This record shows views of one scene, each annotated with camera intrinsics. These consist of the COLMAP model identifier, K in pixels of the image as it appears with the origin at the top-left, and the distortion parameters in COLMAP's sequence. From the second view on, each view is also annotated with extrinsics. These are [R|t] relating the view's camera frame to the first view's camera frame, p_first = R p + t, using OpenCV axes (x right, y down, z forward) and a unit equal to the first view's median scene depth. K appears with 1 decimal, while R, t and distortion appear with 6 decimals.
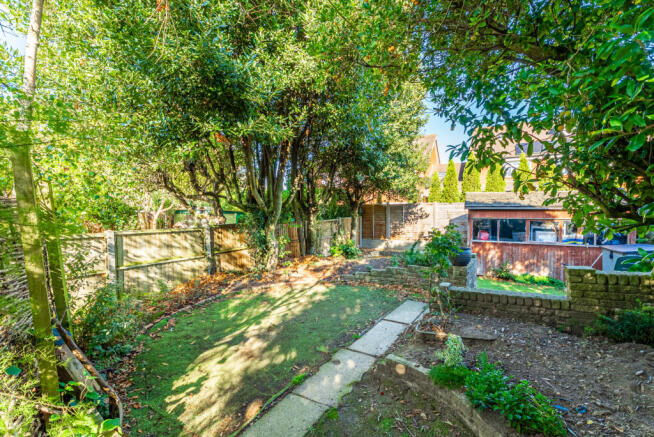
lens RADIAL K [[292.0, 0, 324.2], [0, 292.0, 217.6], [0, 0, 1]] dist [0.000863, 0.000096]
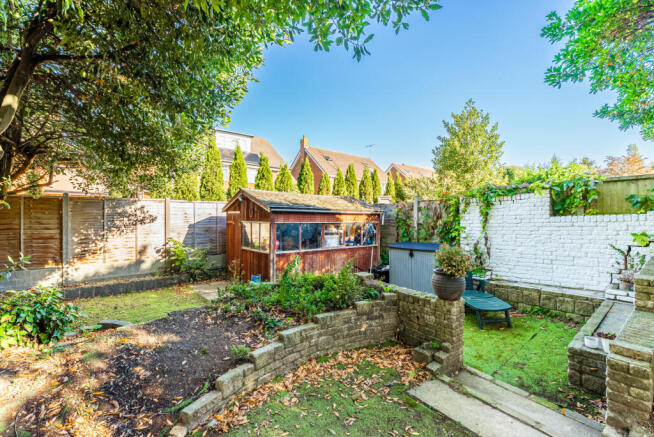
lens RADIAL K [[292.0, 0, 327.0], [0, 292.0, 218.1], [0, 0, 1]] dist [0.000863, 0.000096]
pose [[0.351432, -0.003179, 0.936208, -0.155556], [0.003028, 0.999993, 0.002258, -0.011867], [-0.936208, 0.002041, 0.351439, 0.628915]]
